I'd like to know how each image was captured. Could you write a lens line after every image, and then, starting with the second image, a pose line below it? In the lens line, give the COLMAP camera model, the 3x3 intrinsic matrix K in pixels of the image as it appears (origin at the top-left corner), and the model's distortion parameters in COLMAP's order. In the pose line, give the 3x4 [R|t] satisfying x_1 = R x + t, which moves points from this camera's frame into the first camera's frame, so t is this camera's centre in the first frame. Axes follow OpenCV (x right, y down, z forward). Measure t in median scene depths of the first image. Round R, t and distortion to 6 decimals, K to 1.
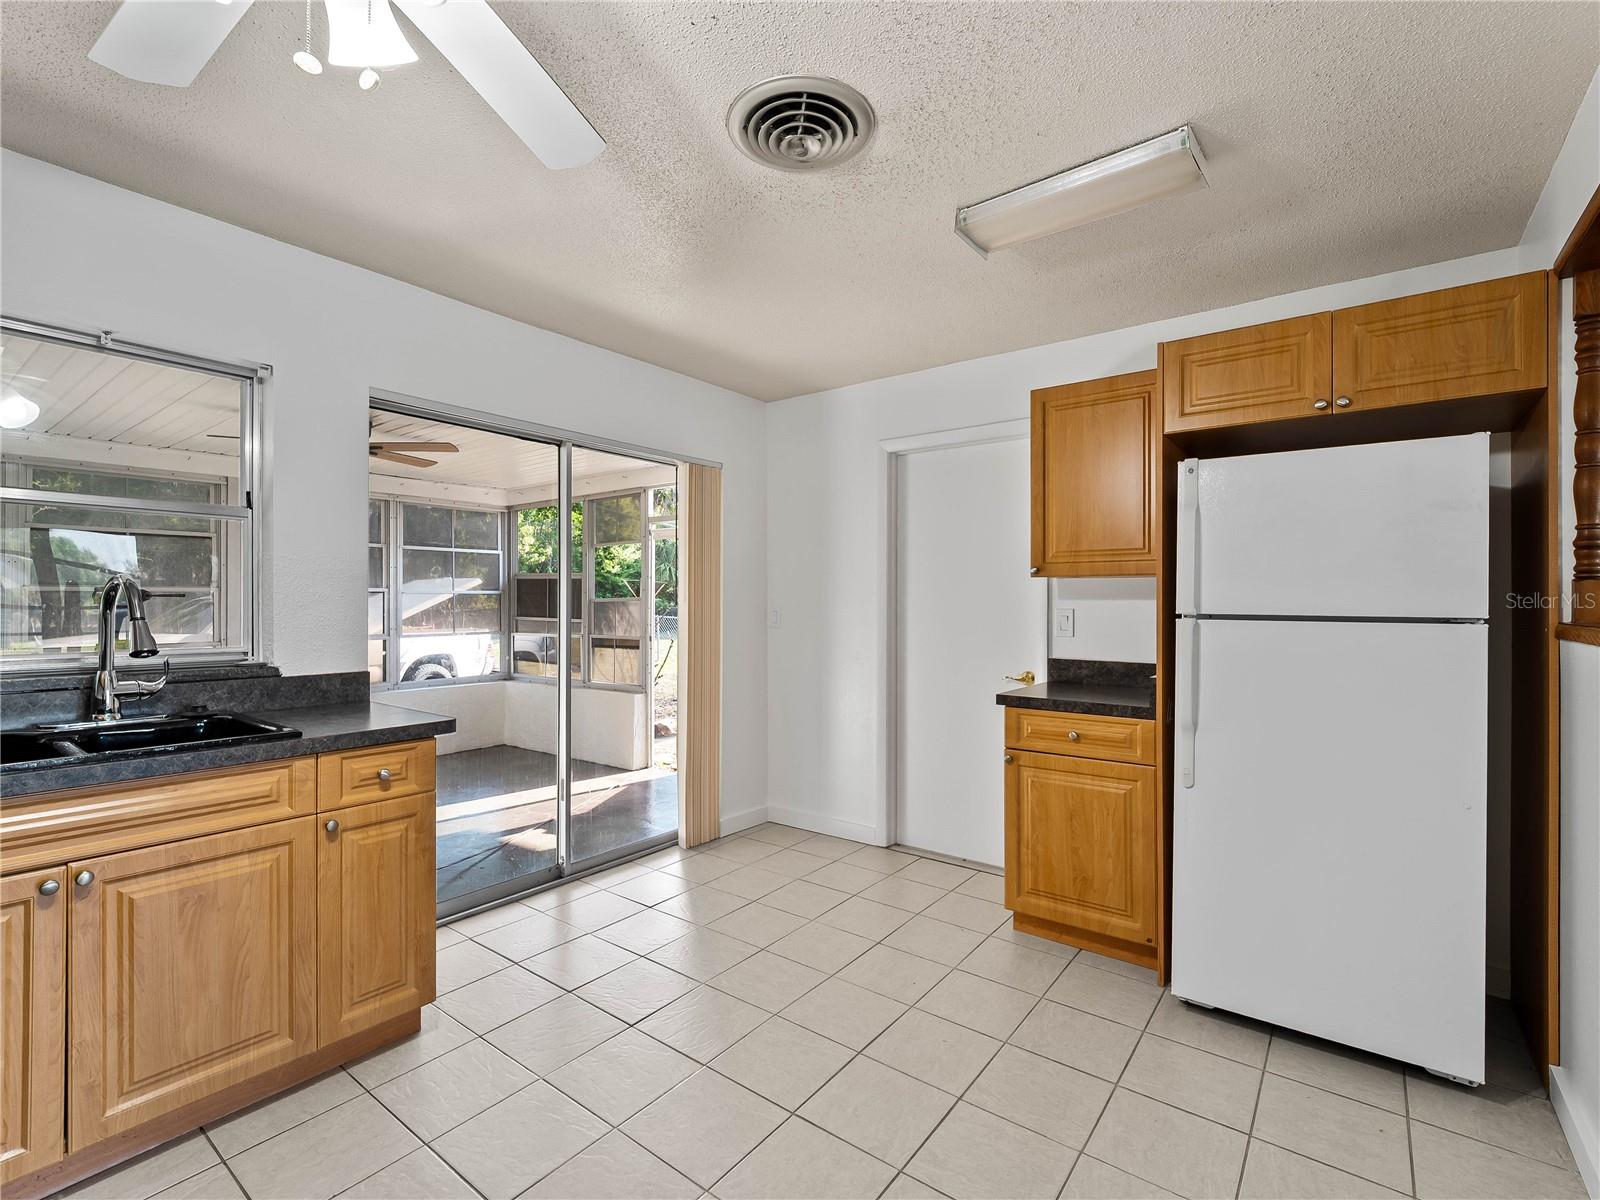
lens RADIAL K [[730.3, 0, 793.0], [0, 730.3, 592.7], [0, 0, 1]] dist [-0.002194, -0.001414]
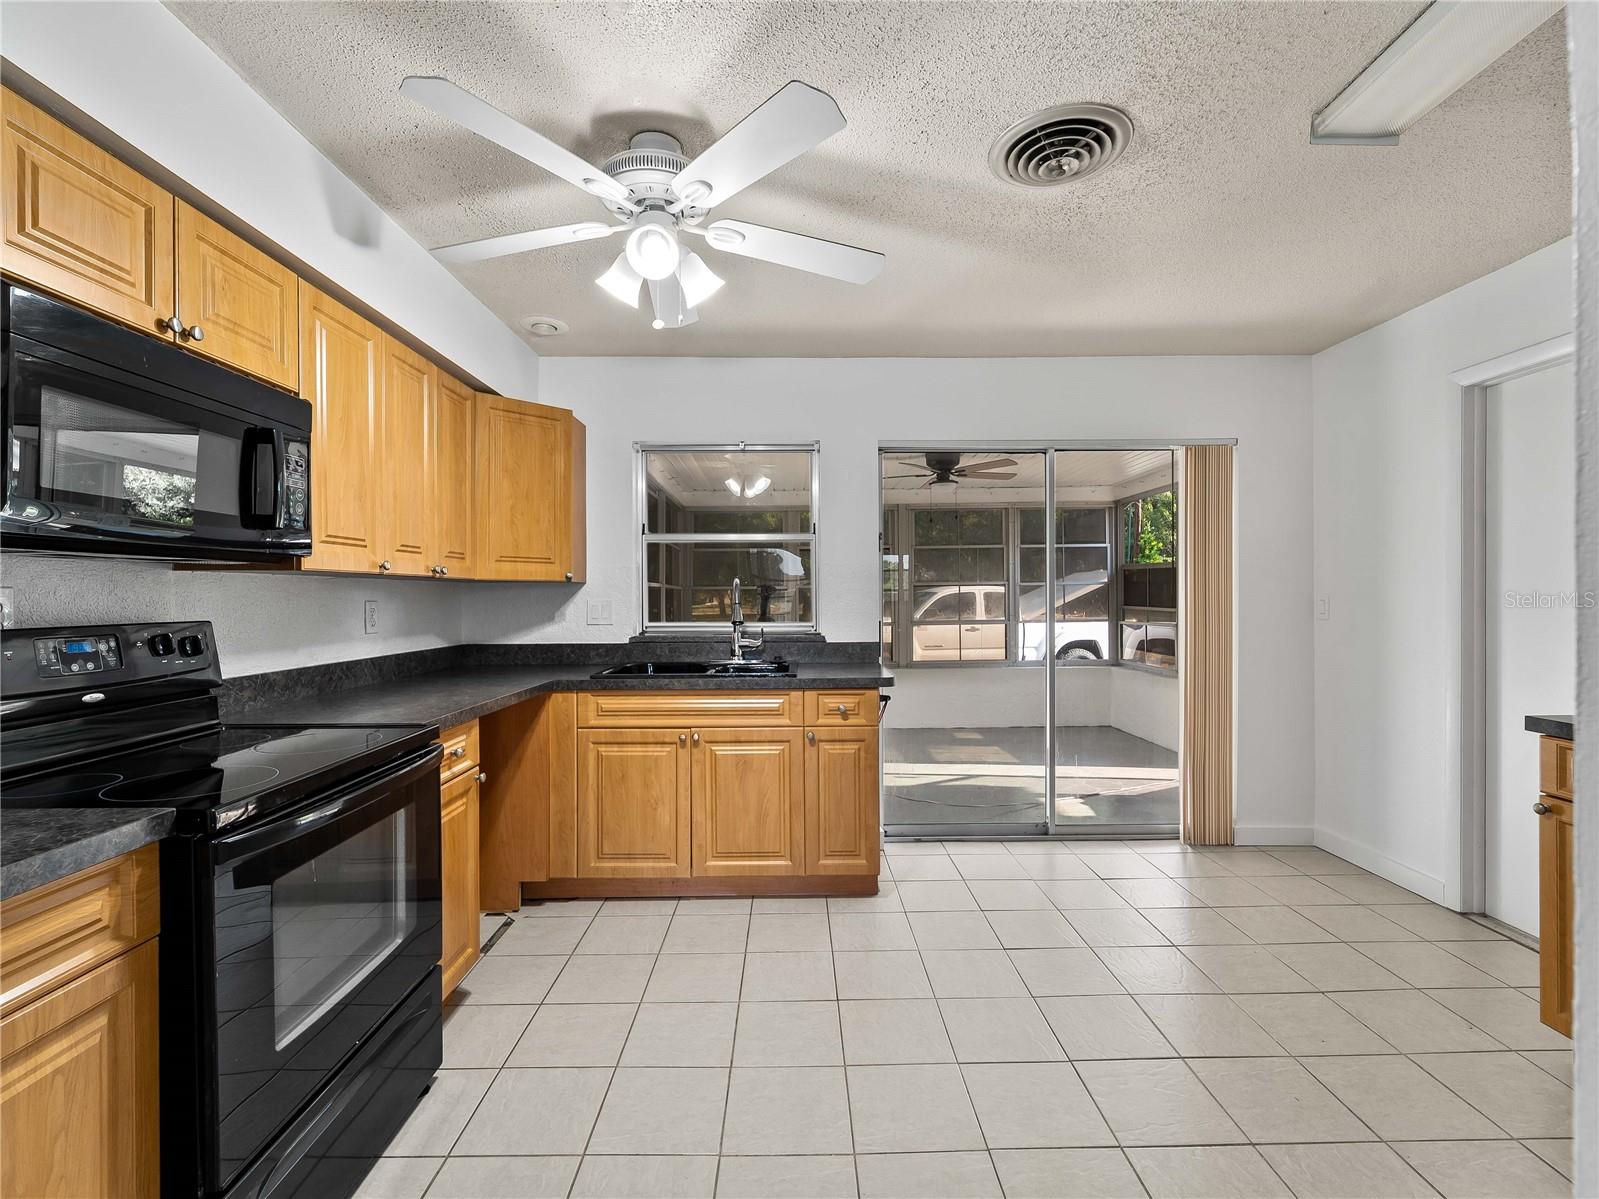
lens RADIAL K [[729.8, 0, 812.8], [0, 729.8, 597.4], [0, 0, 1]] dist [-0.002194, -0.001414]
pose [[0.627213, -0.002822, -0.778843, 0.421573], [0.017784, 0.999785, 0.010699, 0.004024], [0.778645, -0.020562, 0.627128, 0.019722]]
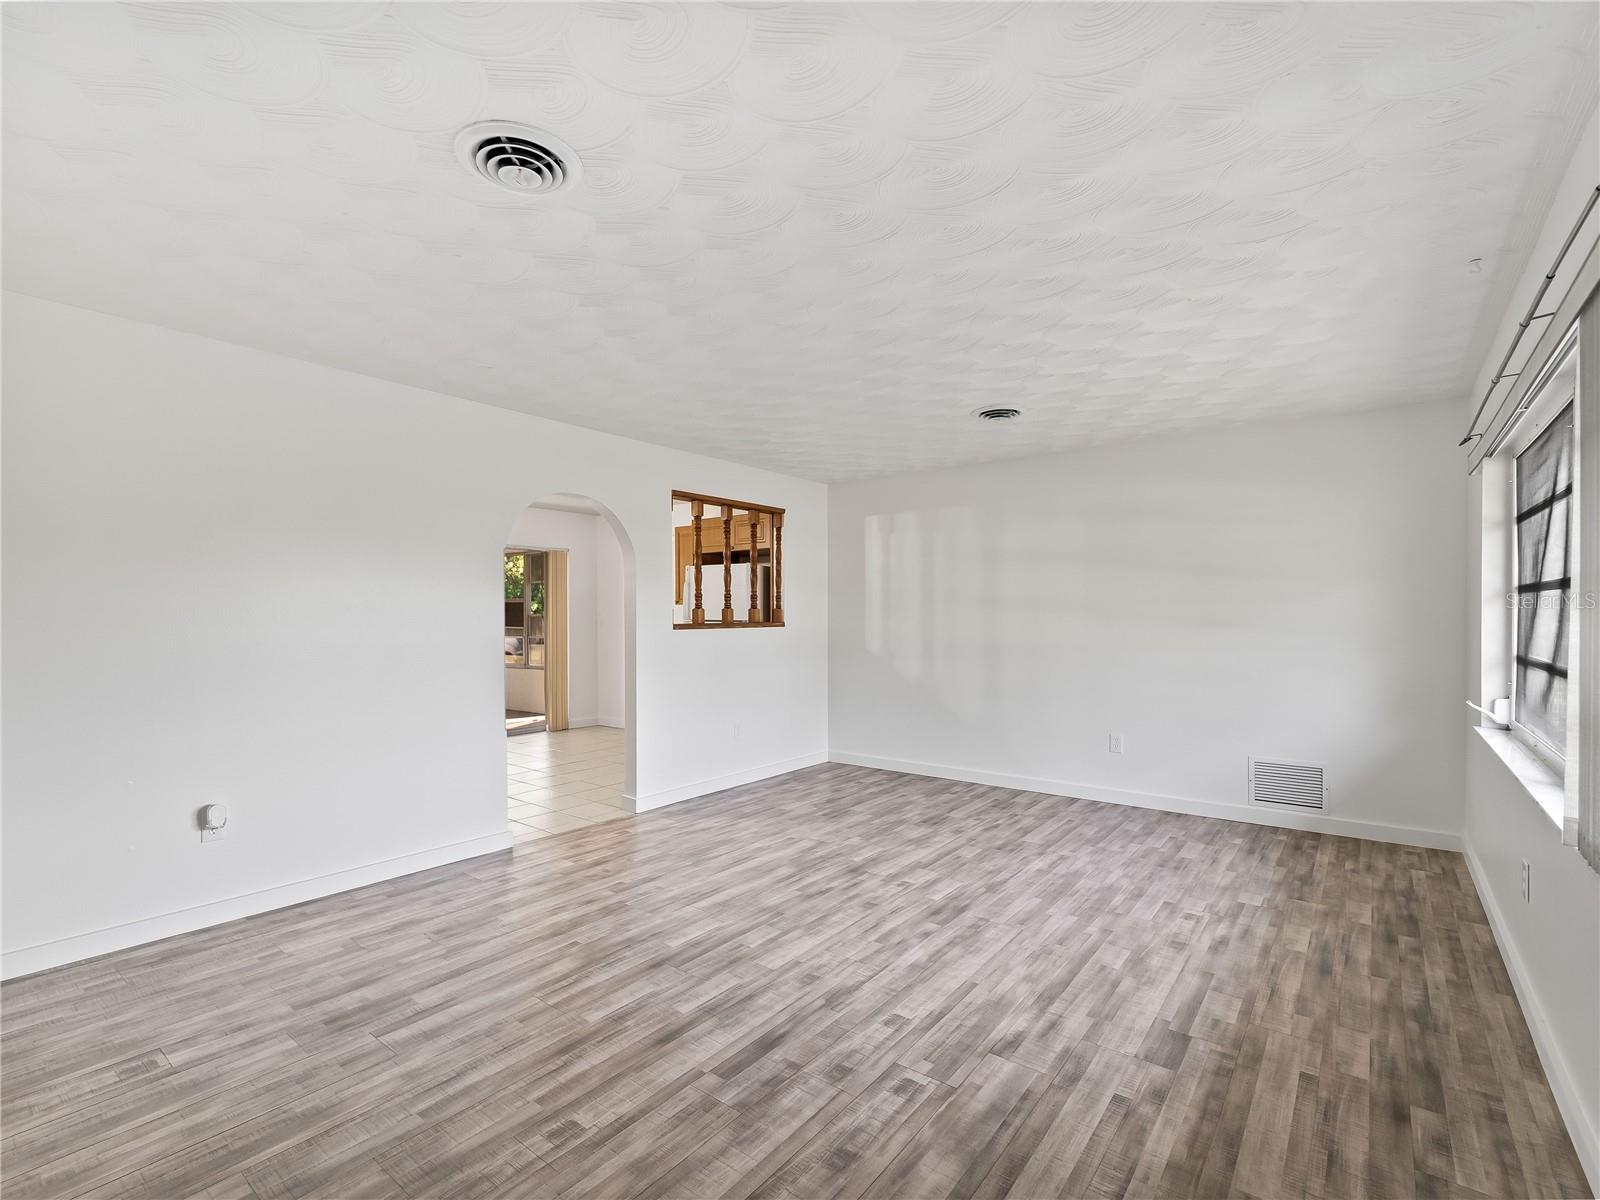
lens RADIAL K [[730.3, 0, 796.3], [0, 730.3, 608.9], [0, 0, 1]] dist [-0.002194, -0.001414]
pose [[0.999927, -0.003977, -0.011403, 0.852112], [0.004075, 0.999955, 0.008579, -0.029792], [0.011368, -0.008625, 0.999898, -1.597975]]
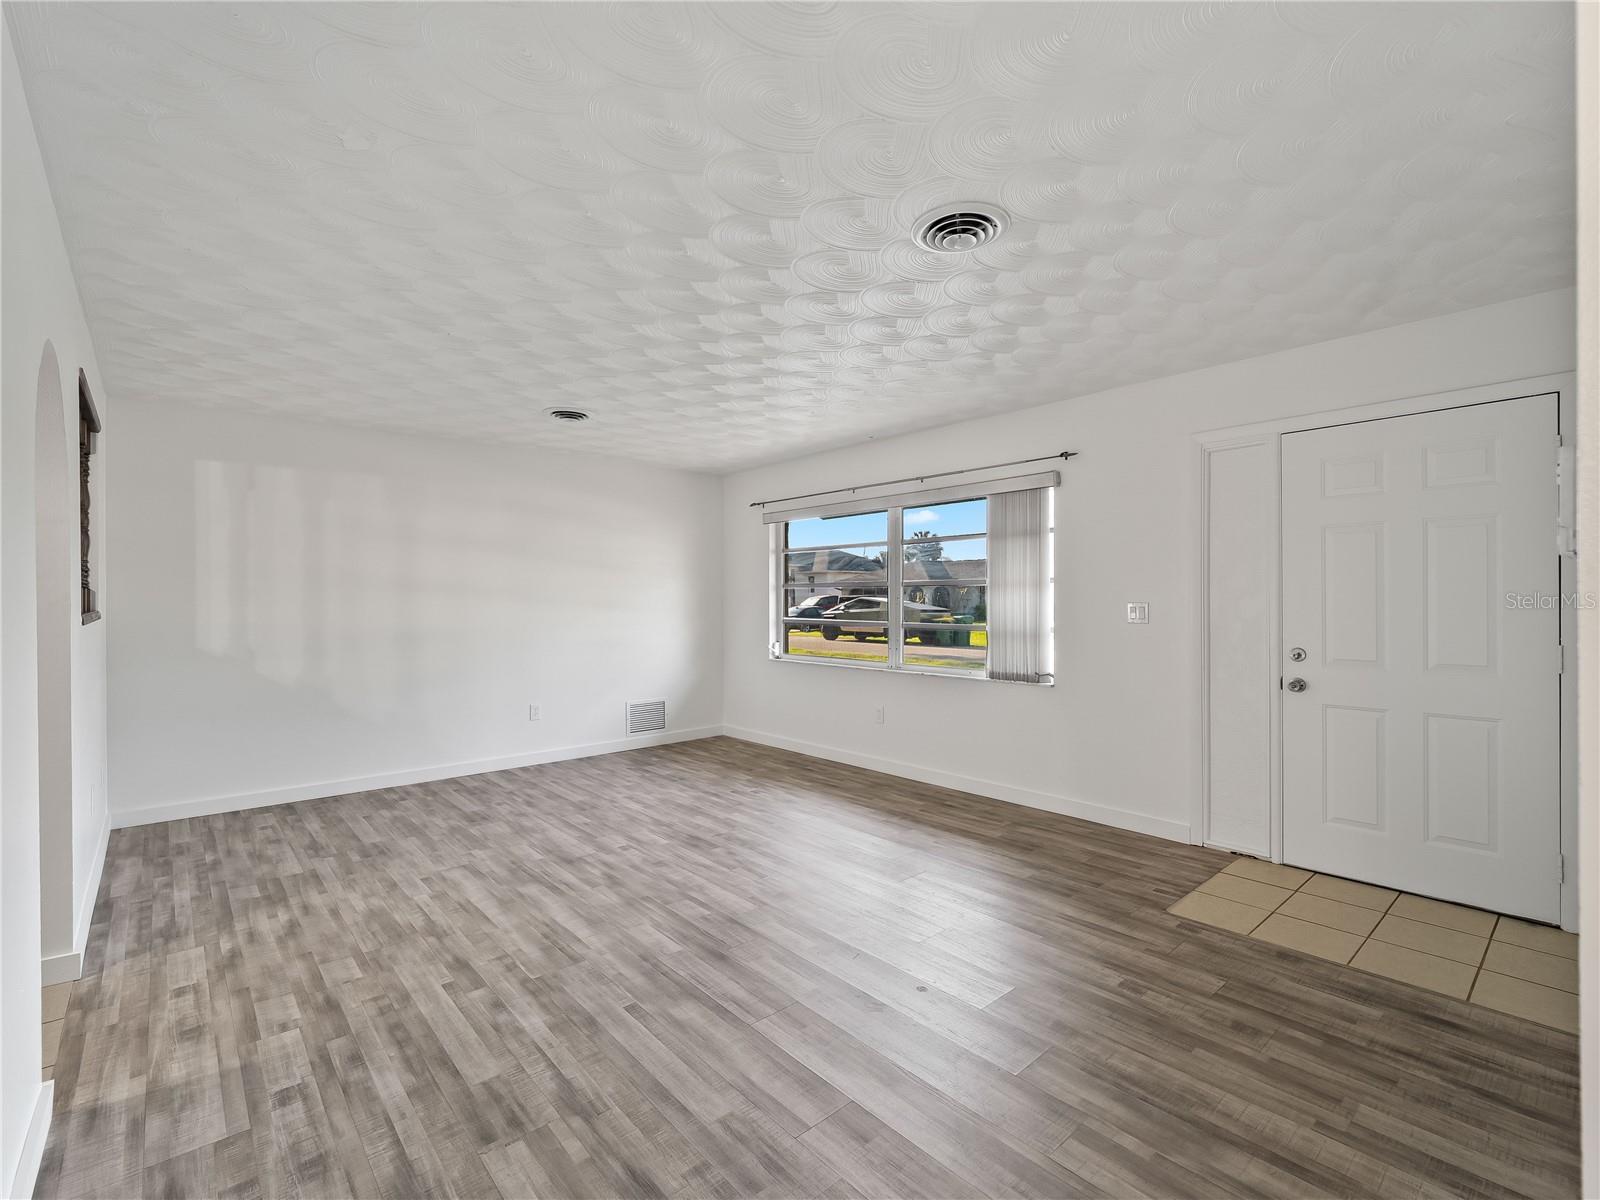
lens RADIAL K [[730.3, 0, 799.8], [0, 730.3, 599.2], [0, 0, 1]] dist [-0.002194, -0.001414]
pose [[0.197026, -0.002452, 0.980395, -0.298155], [-0.012313, 0.999912, 0.004976, -0.013063], [-0.980321, -0.013052, 0.196979, -0.878613]]
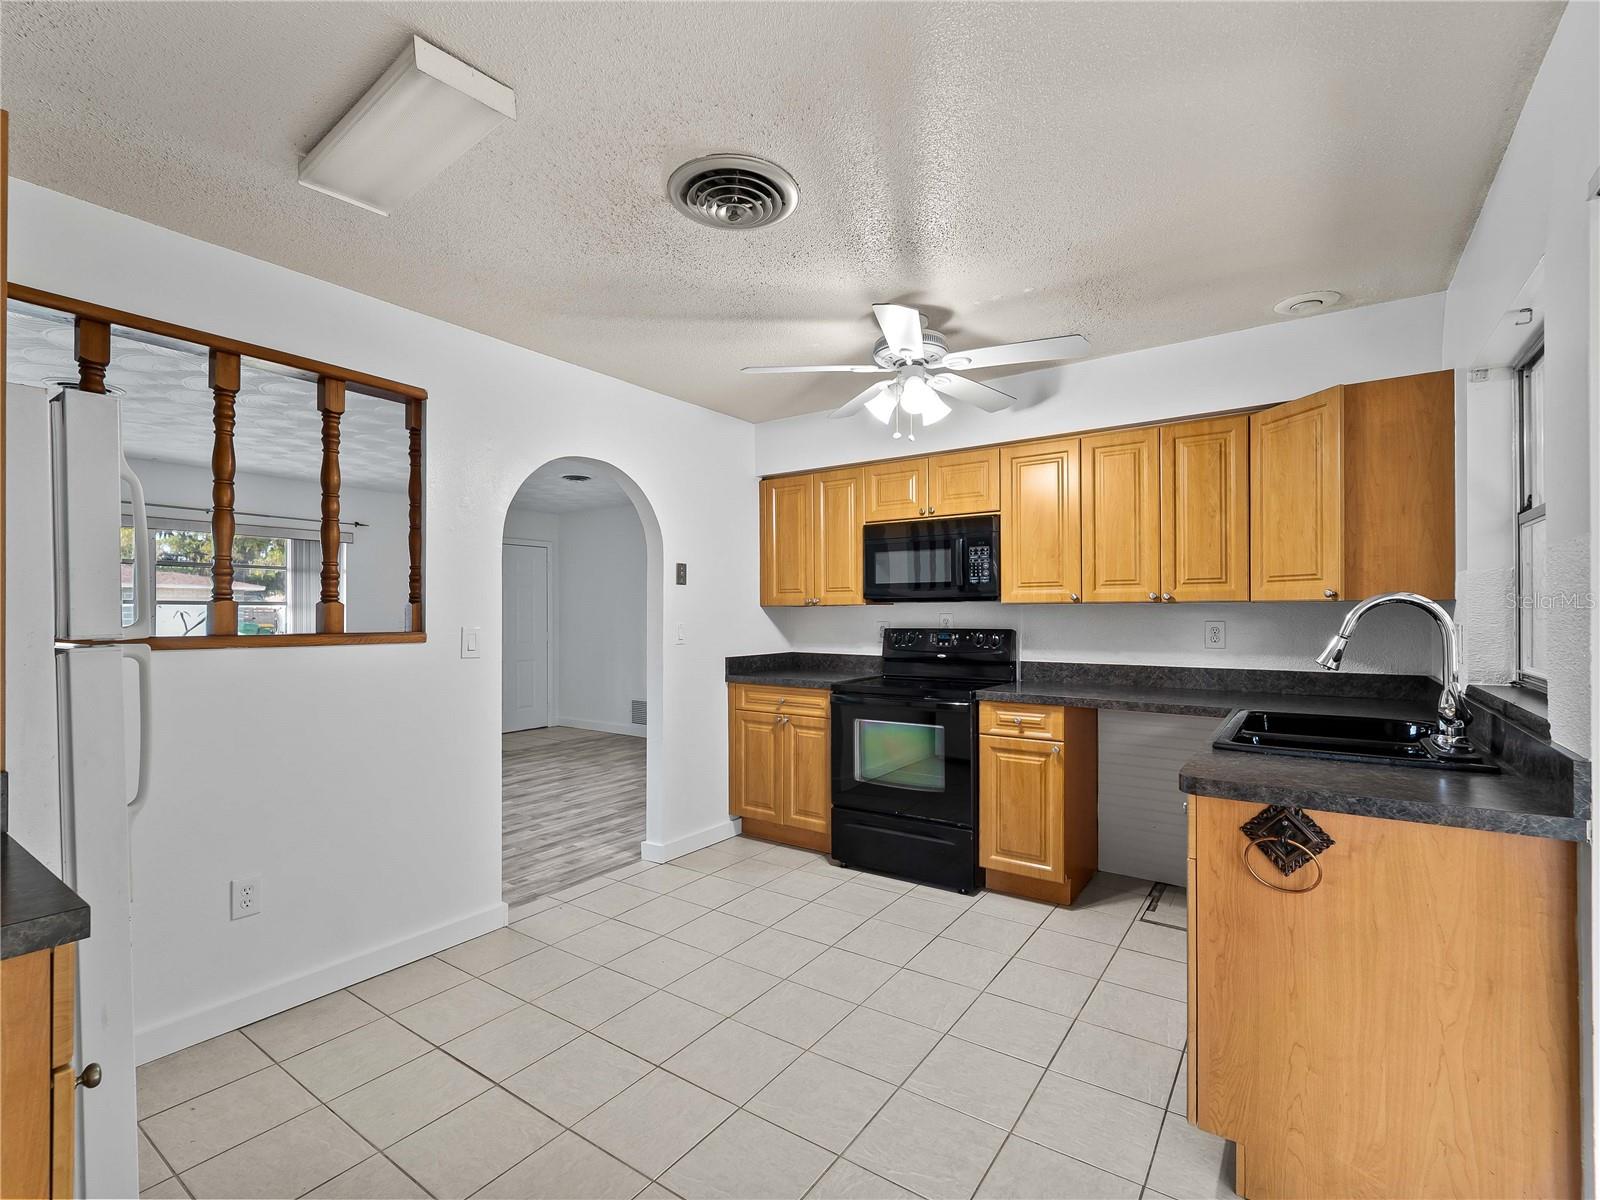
lens RADIAL K [[730.3, 0, 799.0], [0, 730.3, 604.1], [0, 0, 1]] dist [-0.002194, -0.001414]
pose [[-0.999314, -0.000290, -0.037031, -0.030508], [0.000753, 0.999604, -0.028142, 0.014534], [0.037024, -0.028151, -0.998918, 1.428858]]
